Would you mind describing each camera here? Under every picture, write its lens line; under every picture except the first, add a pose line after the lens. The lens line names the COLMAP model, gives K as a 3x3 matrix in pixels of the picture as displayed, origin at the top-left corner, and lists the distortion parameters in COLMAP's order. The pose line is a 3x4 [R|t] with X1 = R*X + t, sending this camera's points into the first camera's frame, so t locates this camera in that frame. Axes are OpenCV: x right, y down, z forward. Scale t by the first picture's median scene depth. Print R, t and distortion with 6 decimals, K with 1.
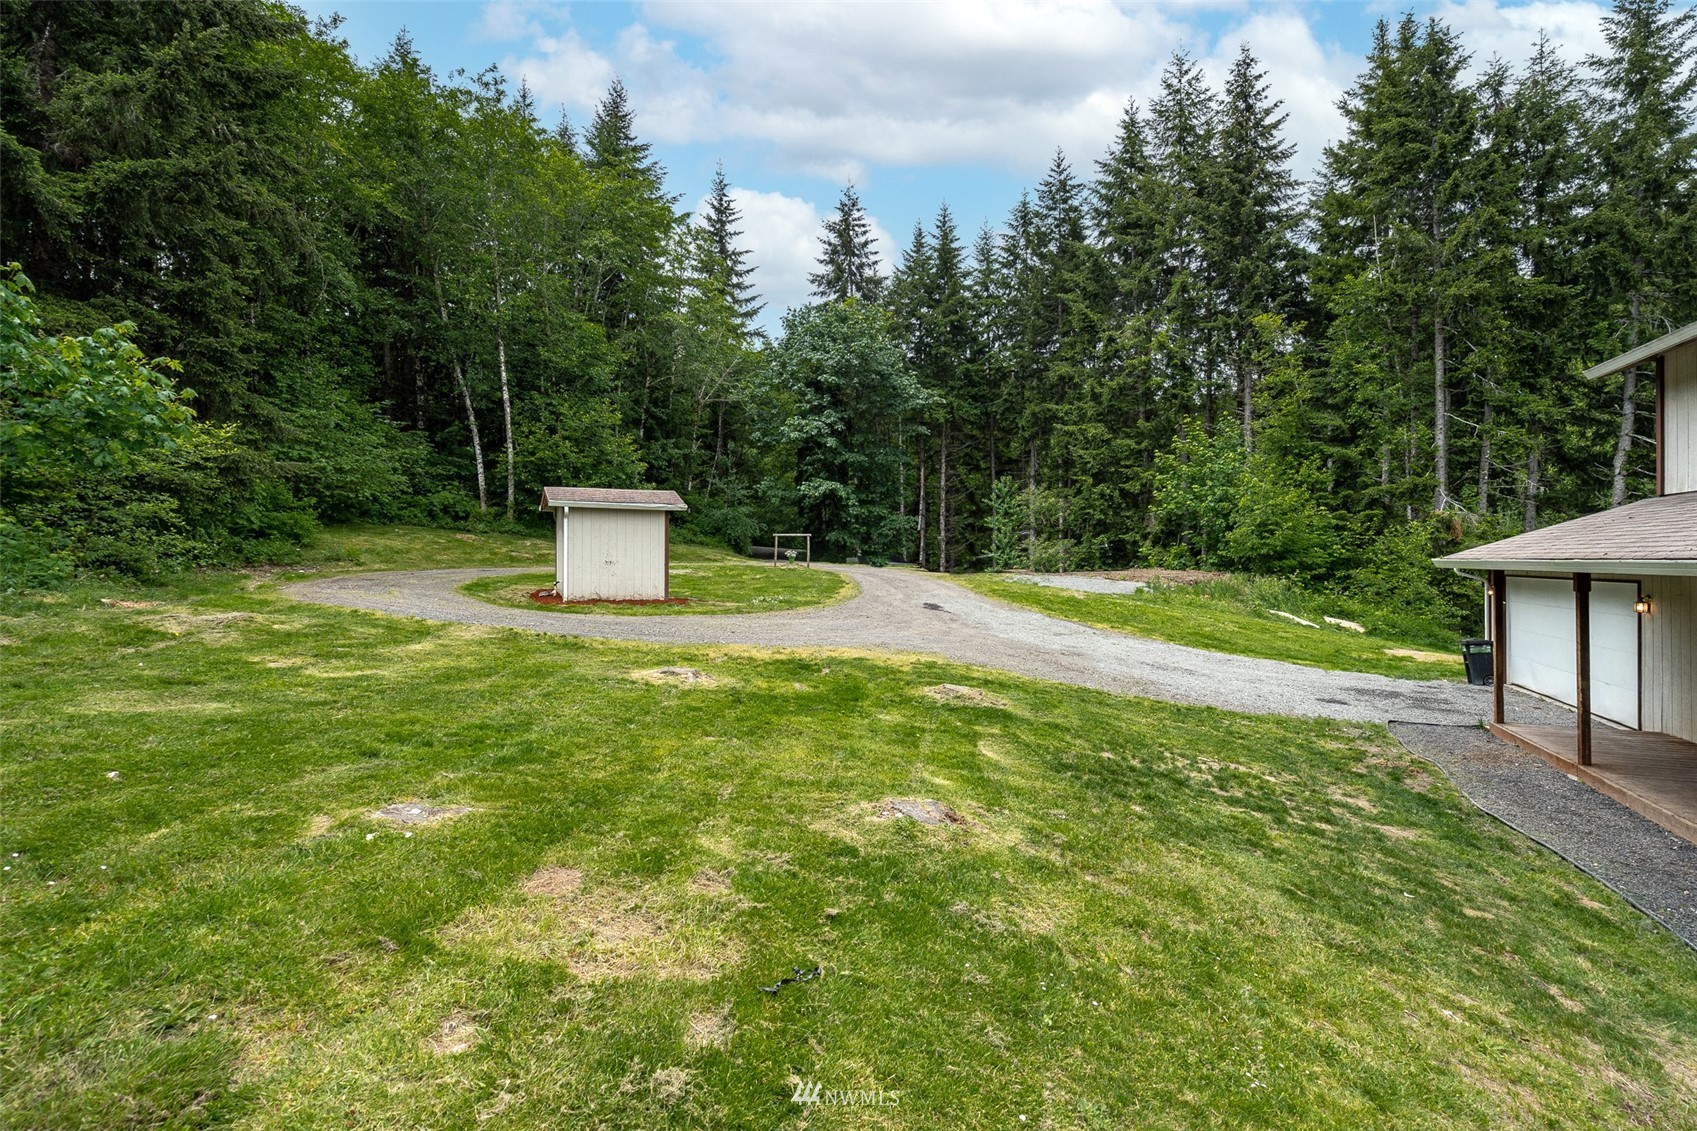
lens RADIAL K [[779.3, 0, 848.8], [0, 779.3, 540.2], [0, 0, 1]] dist [0.000310, 0.000188]
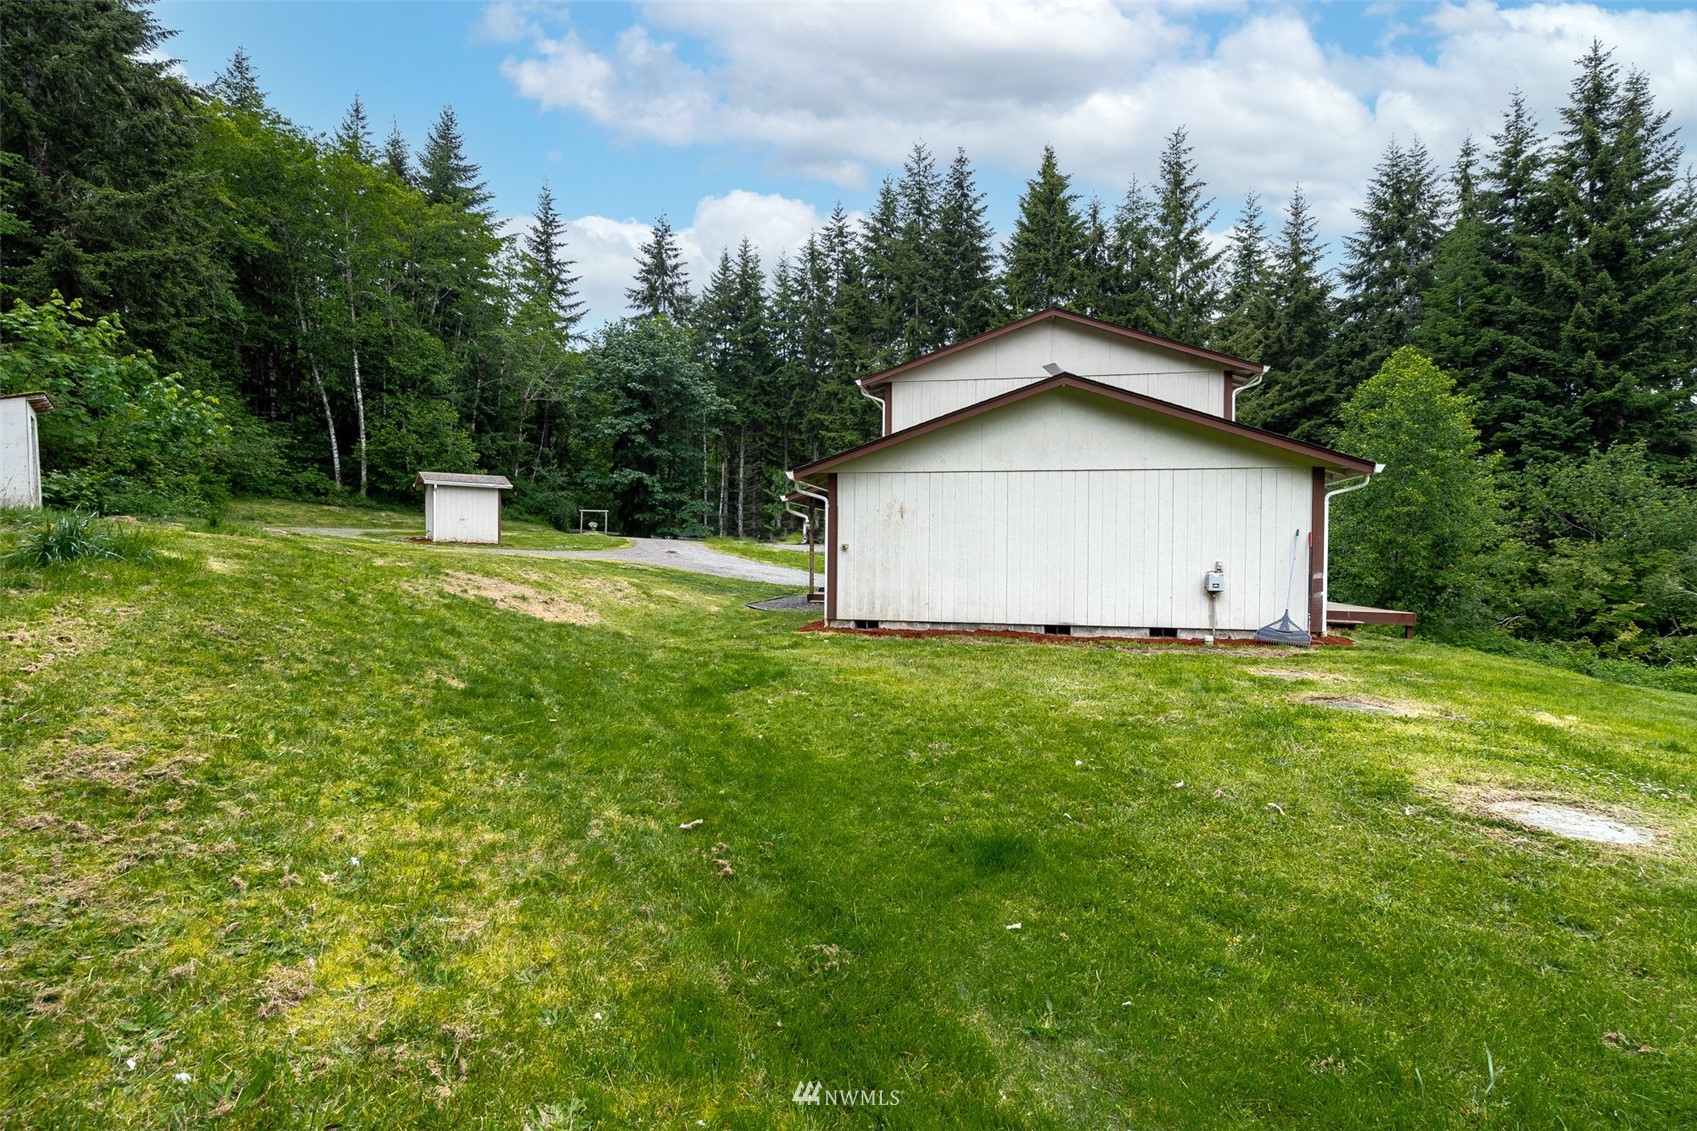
lens RADIAL K [[819.0, 0, 835.6], [0, 819.0, 563.6], [0, 0, 1]] dist [-0.000548, 0.000859]
pose [[0.985885, 0.008219, 0.167223, 0.063462], [-0.014158, 0.999309, 0.034357, 0.018035], [-0.166825, -0.036239, 0.985320, -0.293992]]
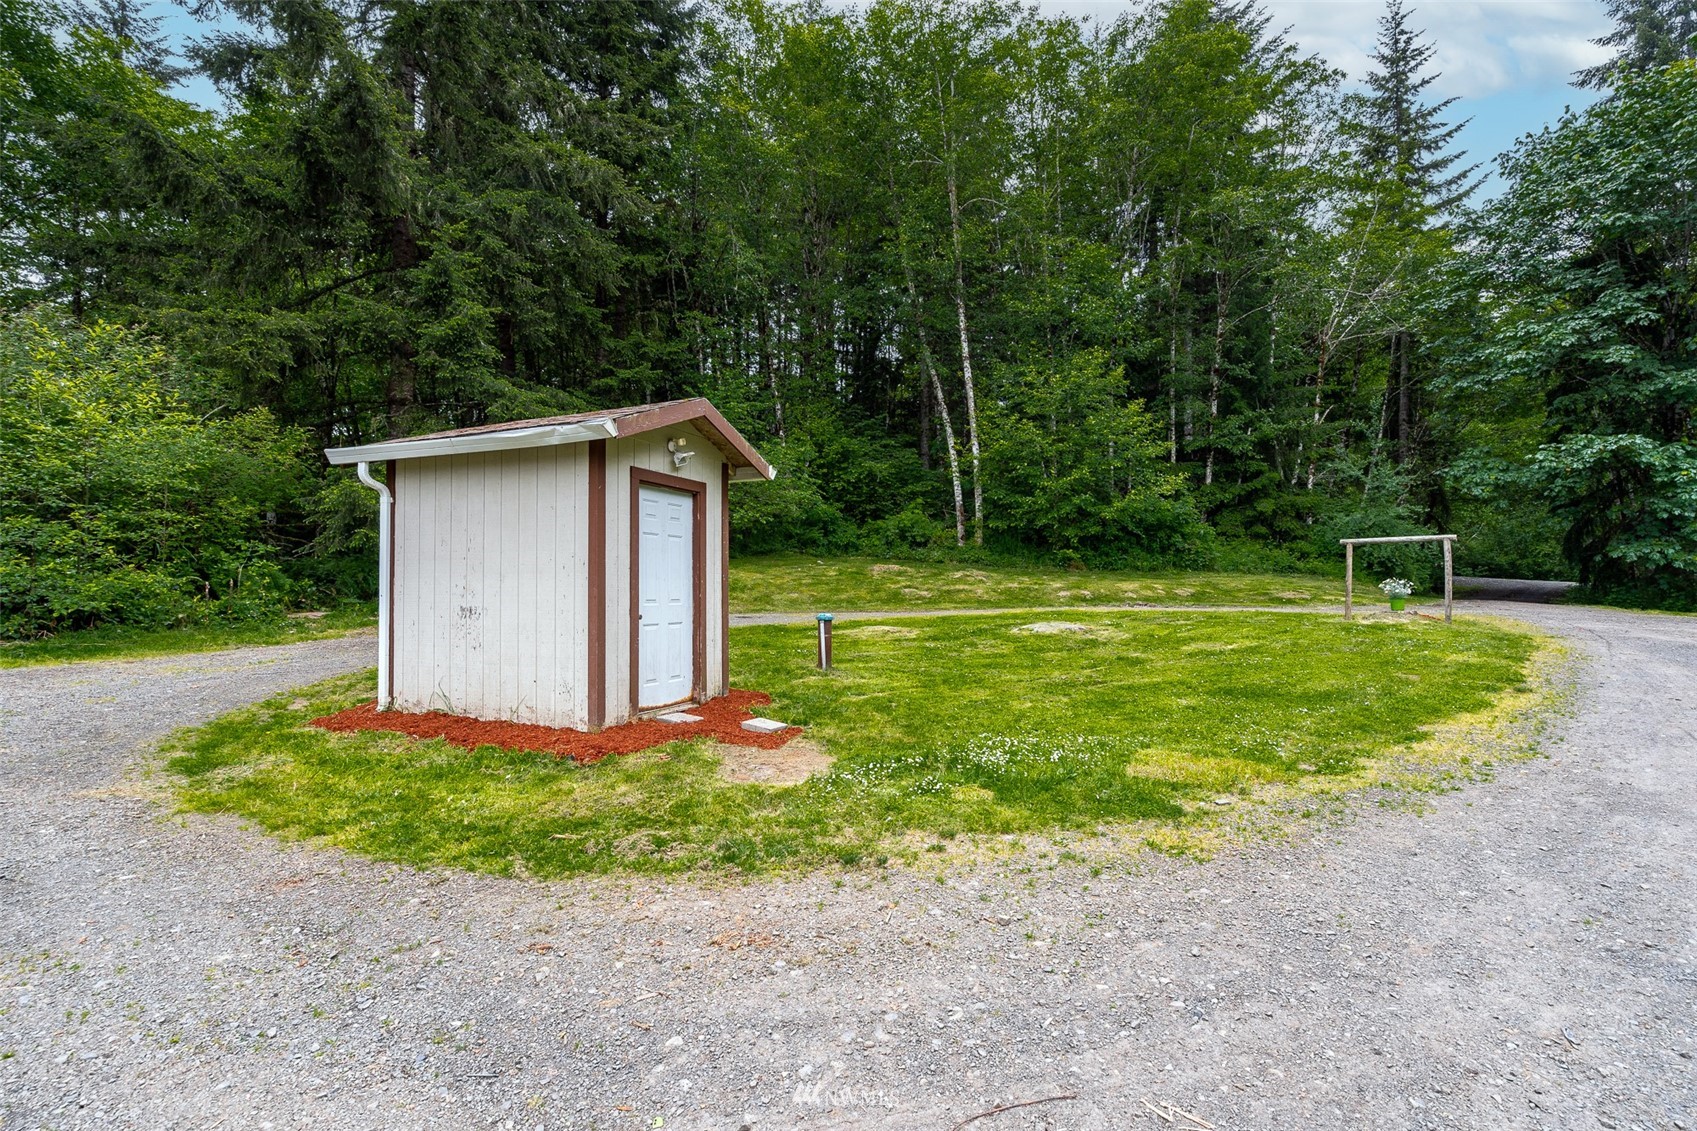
lens RADIAL K [[752.2, 0, 876.9], [0, 752.2, 583.8], [0, 0, 1]] dist [-0.003291, -0.000505]
pose [[0.651588, -0.013341, -0.758456, 0.026350], [0.017726, 0.999840, -0.002358, 0.008000], [0.758366, -0.011907, 0.651721, 0.334458]]
